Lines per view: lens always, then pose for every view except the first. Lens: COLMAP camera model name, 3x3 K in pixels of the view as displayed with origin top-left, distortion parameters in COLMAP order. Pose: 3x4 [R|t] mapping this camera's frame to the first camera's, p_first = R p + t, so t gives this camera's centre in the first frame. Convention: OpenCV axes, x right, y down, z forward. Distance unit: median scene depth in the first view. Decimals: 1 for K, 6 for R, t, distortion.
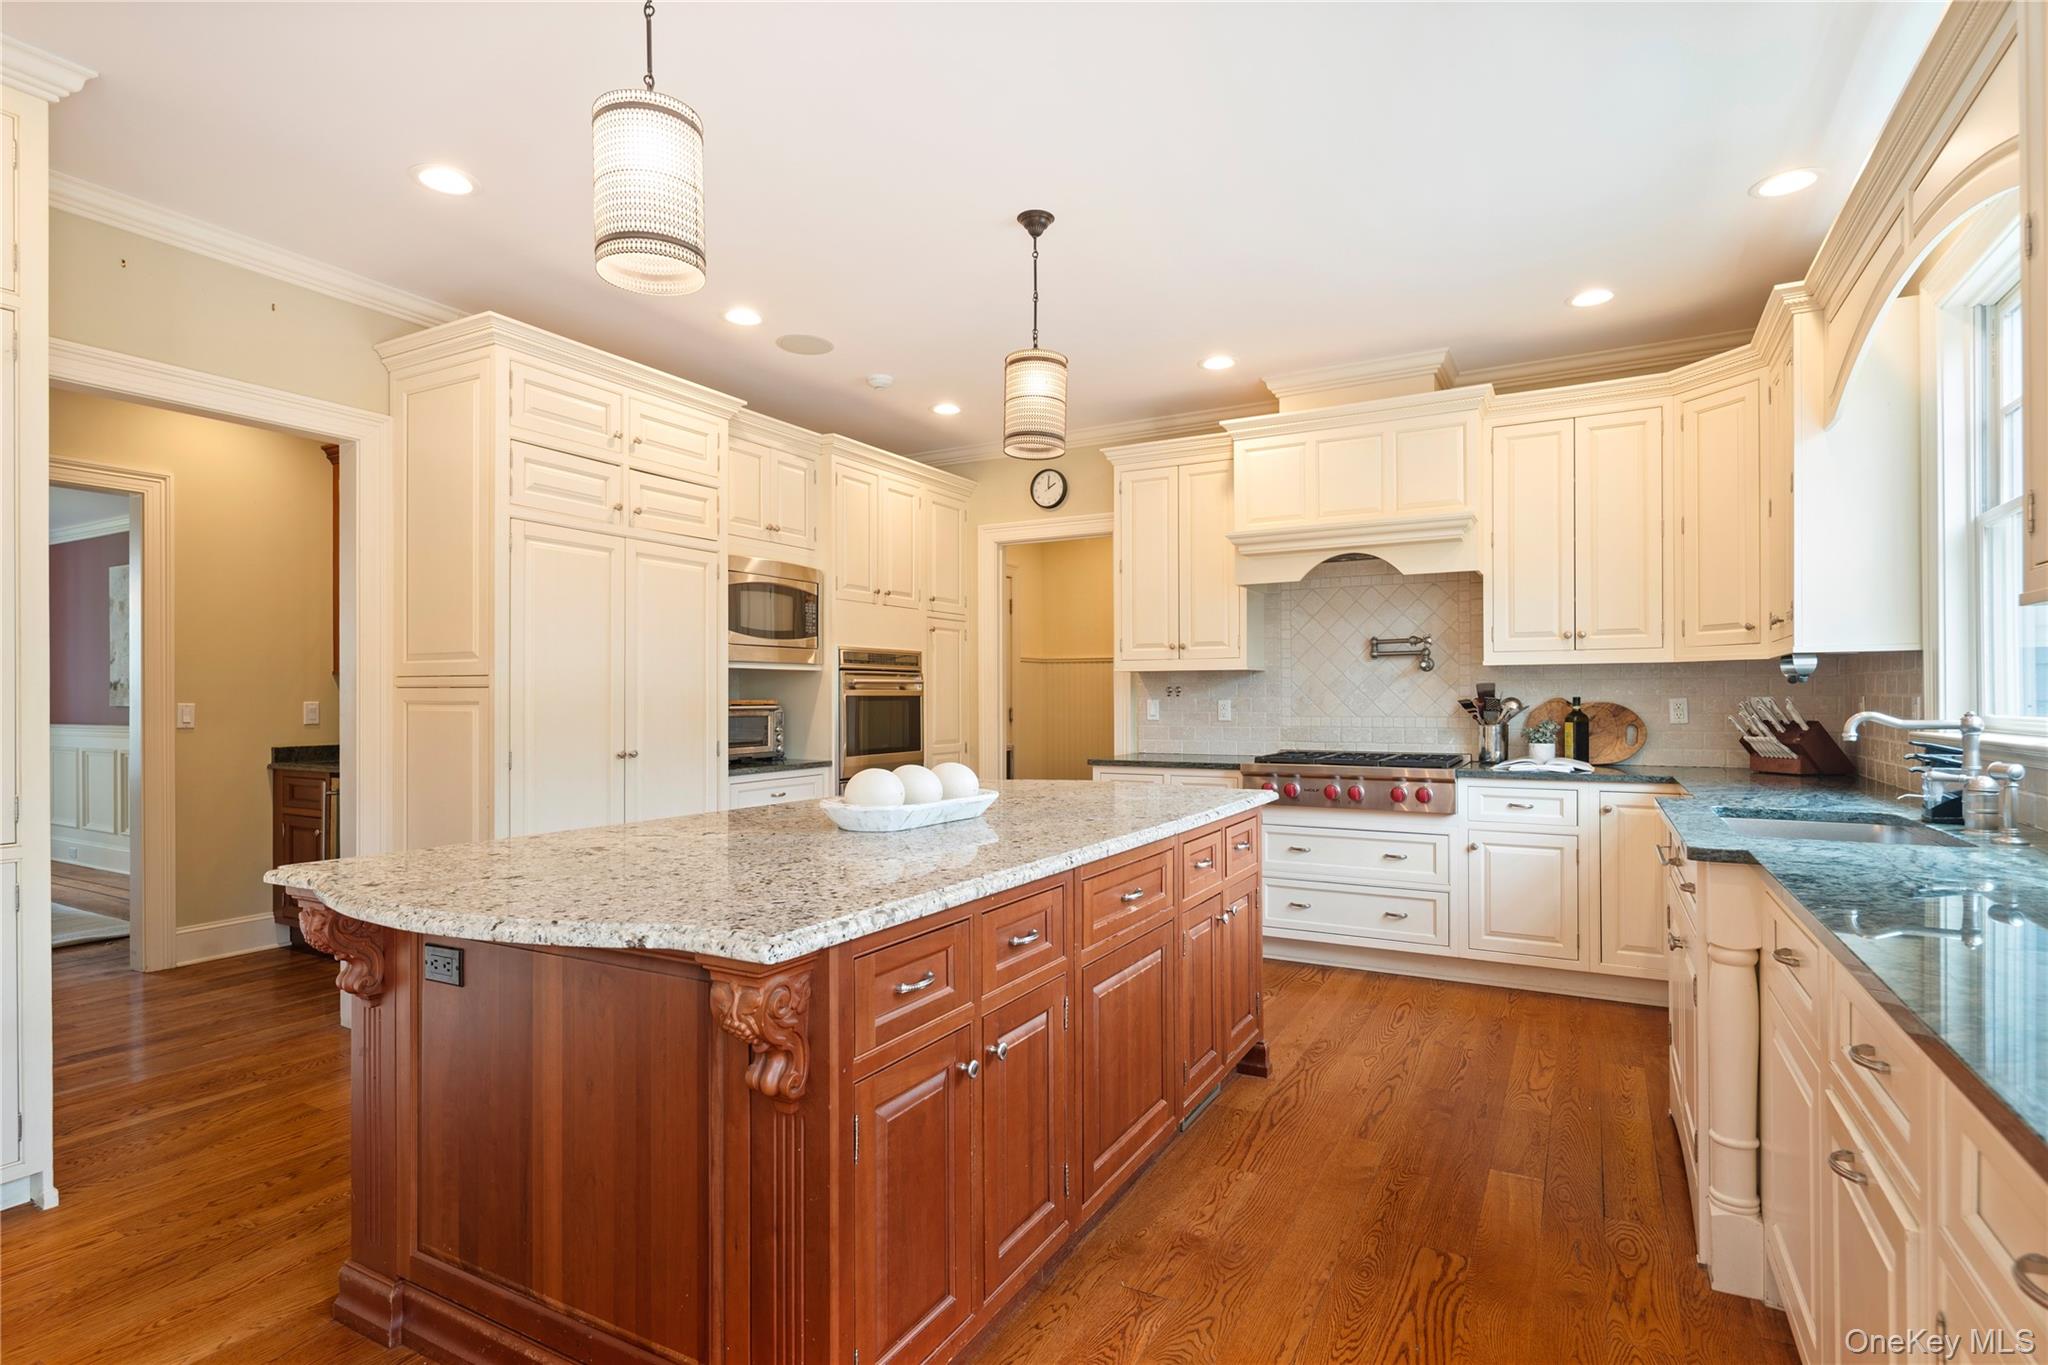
lens RADIAL K [[1020.9, 0, 1024.4], [0, 1020.9, 694.4], [0, 0, 1]] dist [0.000542, -0.001105]
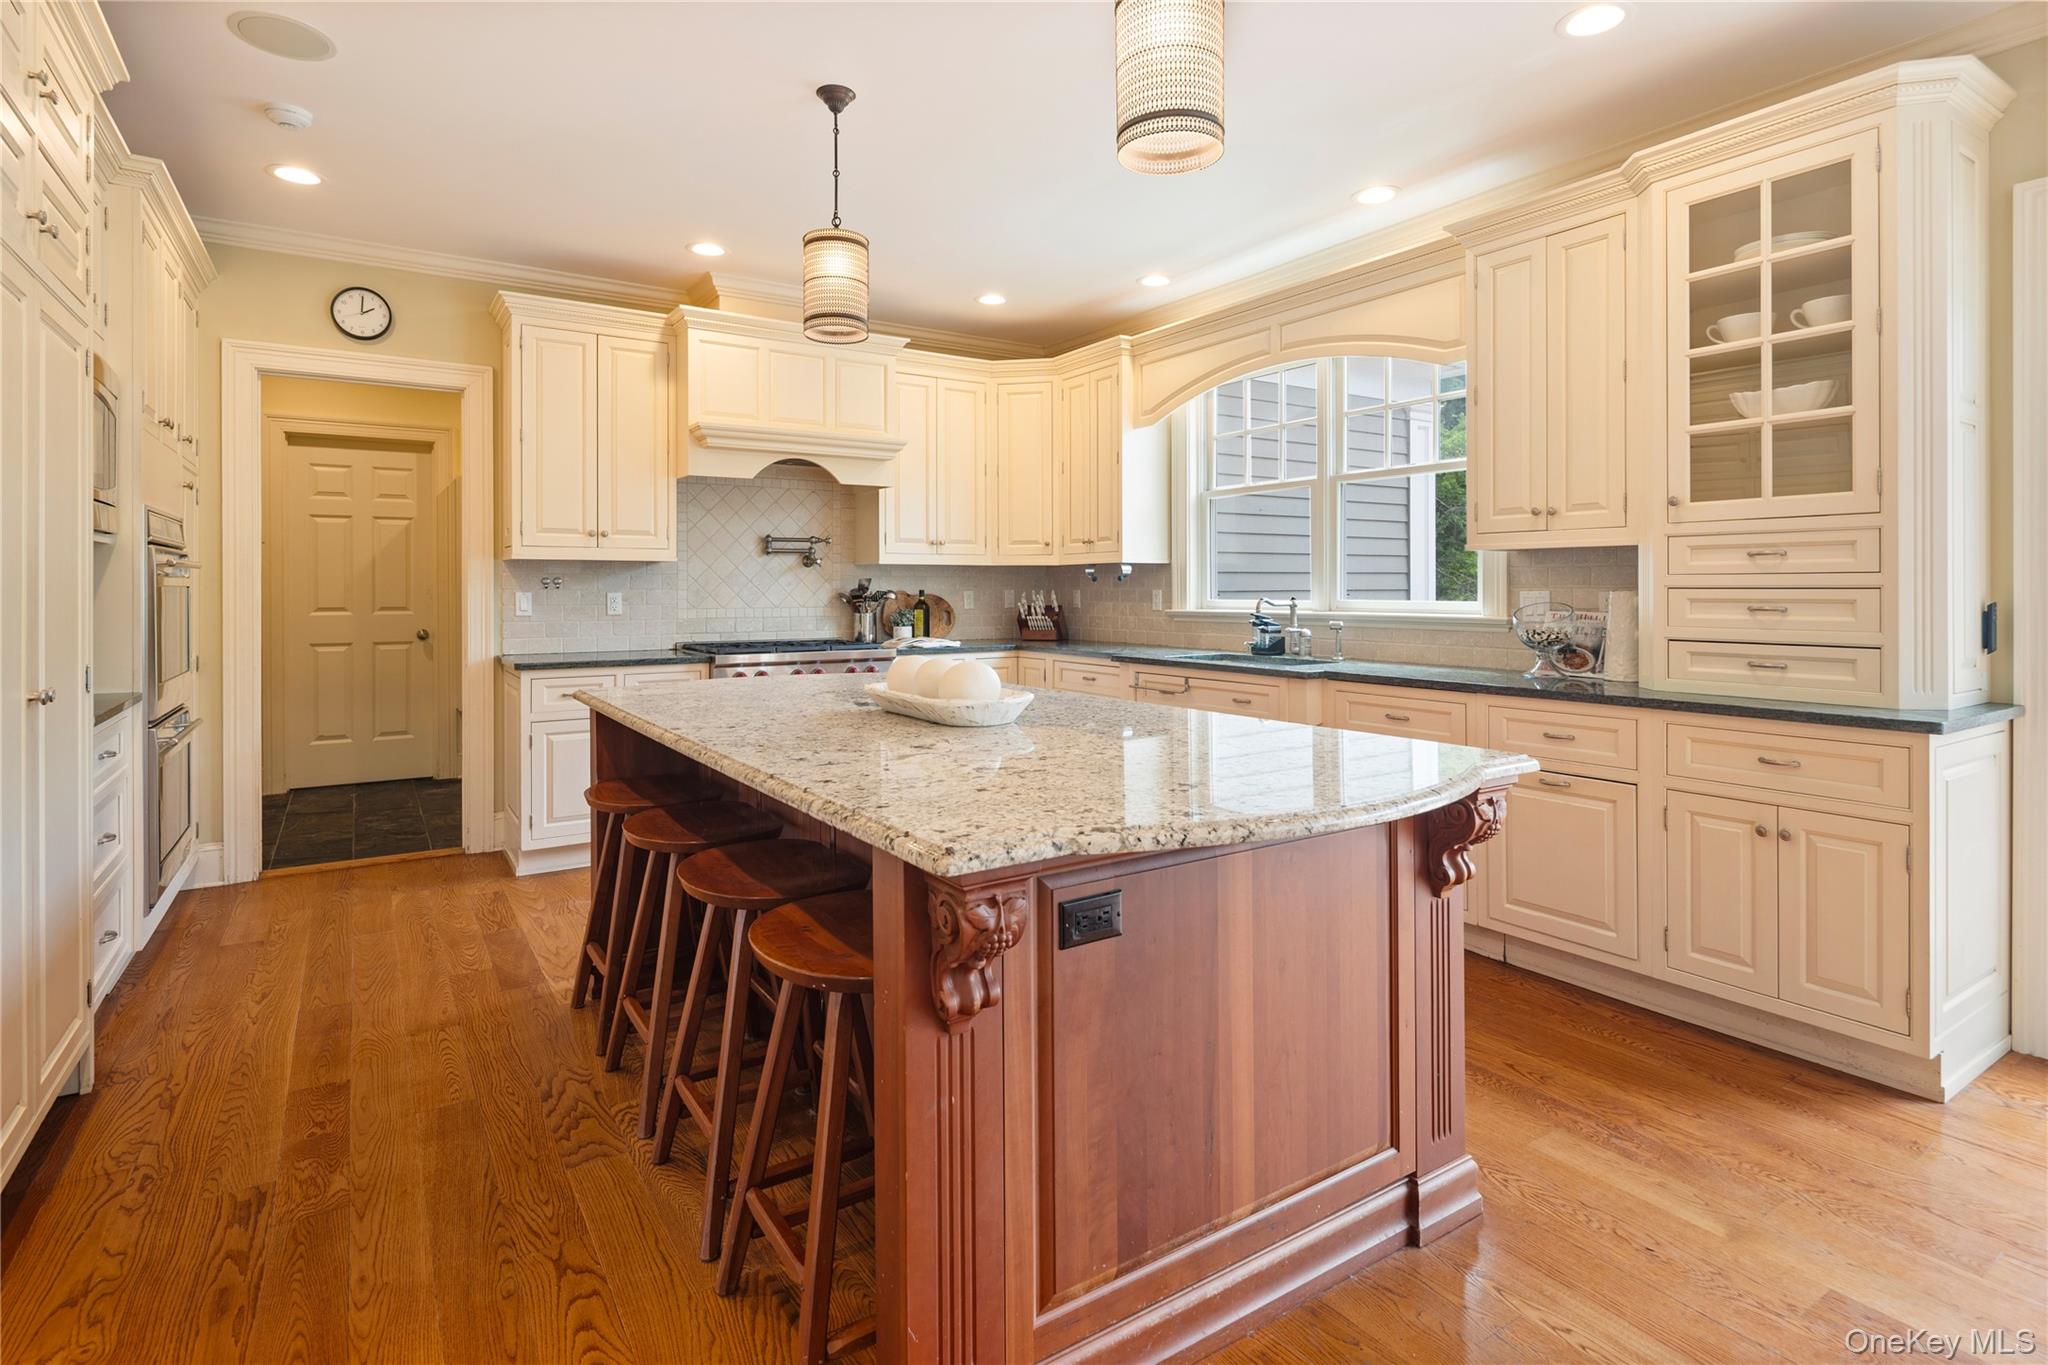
lens RADIAL K [[1020.9, 0, 1019.5], [0, 1020.9, 587.8], [0, 0, 1]] dist [0.000542, -0.001105]
pose [[0.457248, 0.003712, 0.889331, -0.520250], [-0.002413, 0.999993, -0.002933, 0.003158], [-0.889336, -0.000805, 0.457254, 0.270332]]
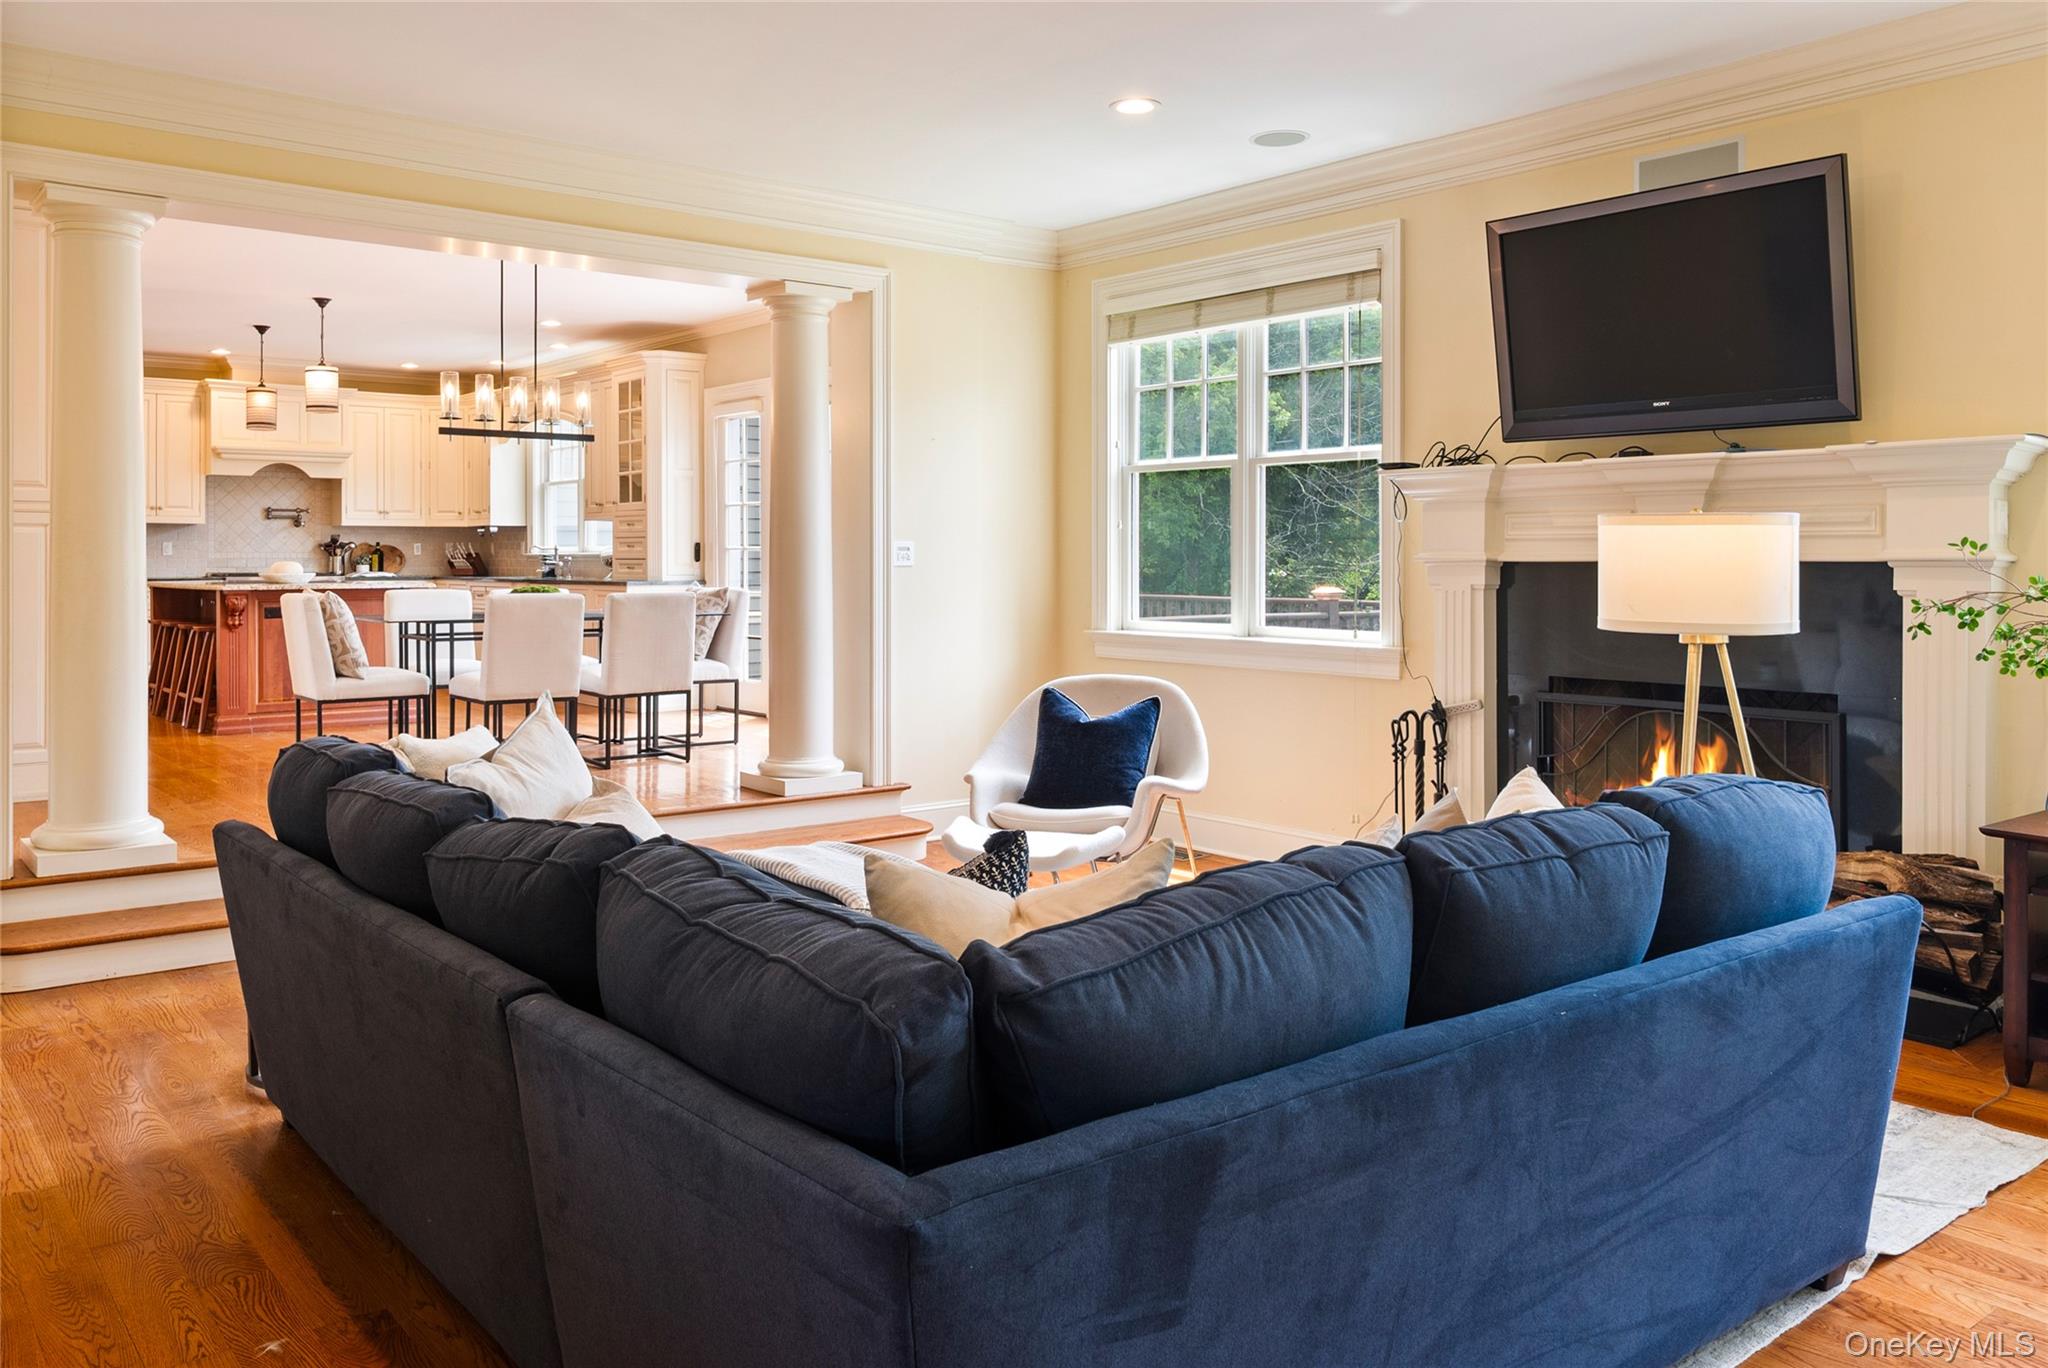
lens RADIAL K [[1586.4, 0, 1001.9], [0, 1586.4, 558.5], [0, 0, 1]] dist [0.041721, -0.008213]
pose [[0.380624, 0.002744, 0.924726, -1.785040], [-0.003669, 0.999992, -0.001457, 0.033001], [-0.924723, -0.002838, 0.380631, -1.261323]]
